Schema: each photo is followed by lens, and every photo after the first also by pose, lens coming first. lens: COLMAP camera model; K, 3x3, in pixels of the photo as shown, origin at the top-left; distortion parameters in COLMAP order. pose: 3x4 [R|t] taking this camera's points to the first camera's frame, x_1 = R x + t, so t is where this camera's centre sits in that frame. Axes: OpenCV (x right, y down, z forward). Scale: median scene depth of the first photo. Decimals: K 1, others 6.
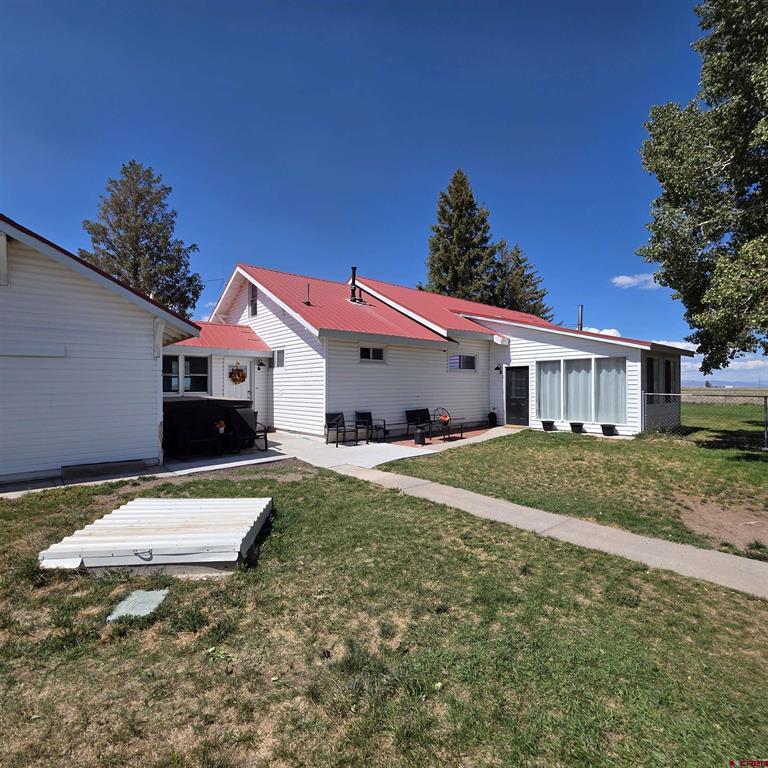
lens RADIAL K [[406.8, 0, 383.1], [0, 406.8, 384.8], [0, 0, 1]] dist [-0.001210, 0.000501]
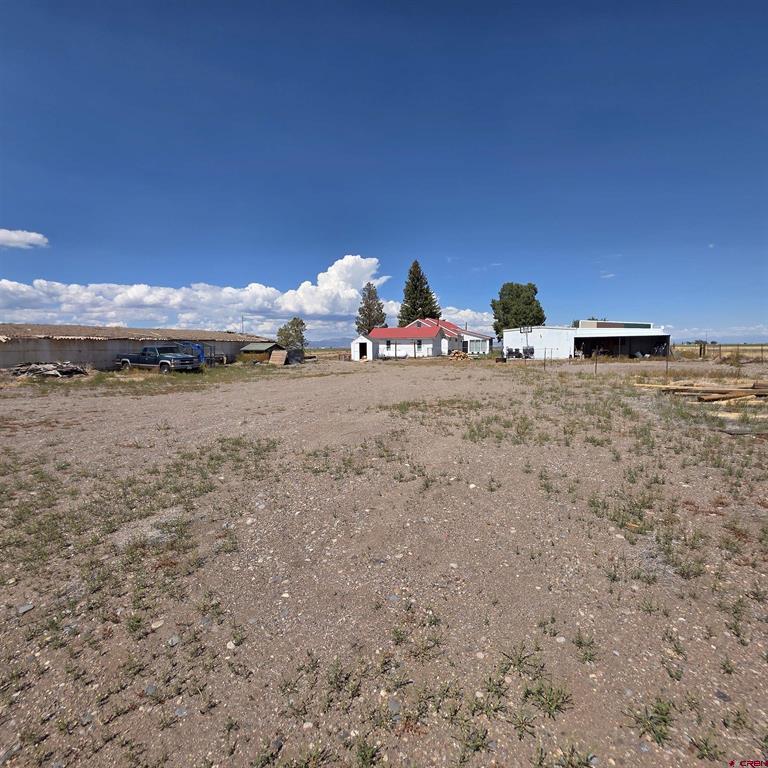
lens RADIAL K [[406.8, 0, 379.9], [0, 406.8, 387.7], [0, 0, 1]] dist [-0.001210, 0.000501]
pose [[0.900171, -0.059088, 0.431509, -3.010700], [0.015418, 0.994457, 0.104010, -0.014080], [-0.435263, -0.086974, 0.896092, -3.253478]]
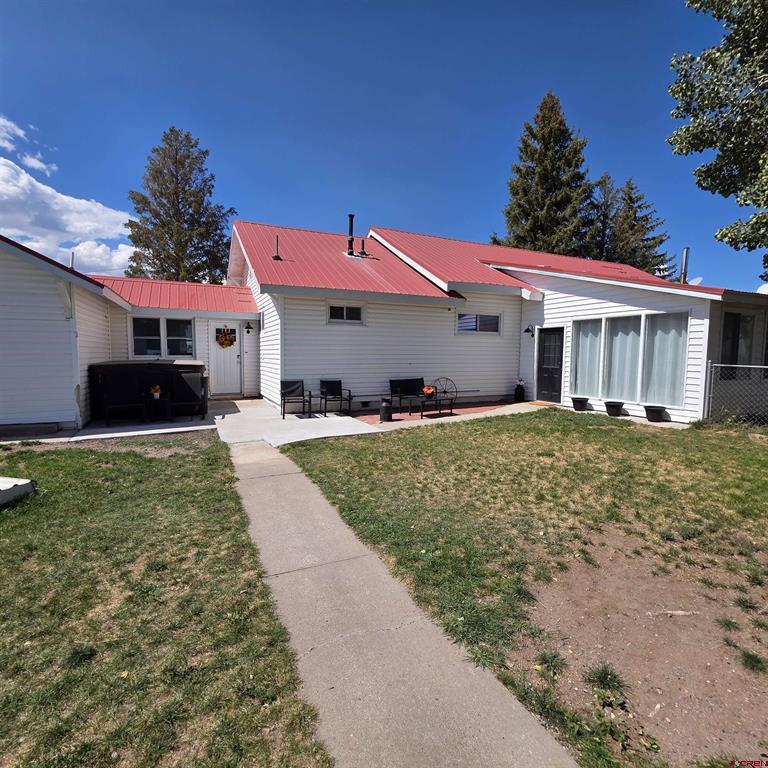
lens RADIAL K [[406.8, 0, 384.8], [0, 406.8, 385.3], [0, 0, 1]] dist [-0.001210, 0.000501]
pose [[0.963459, 0.030119, -0.266157, 0.265159], [-0.007740, 0.996373, 0.084735, 0.002248], [0.267744, -0.079579, 0.960198, 0.165503]]
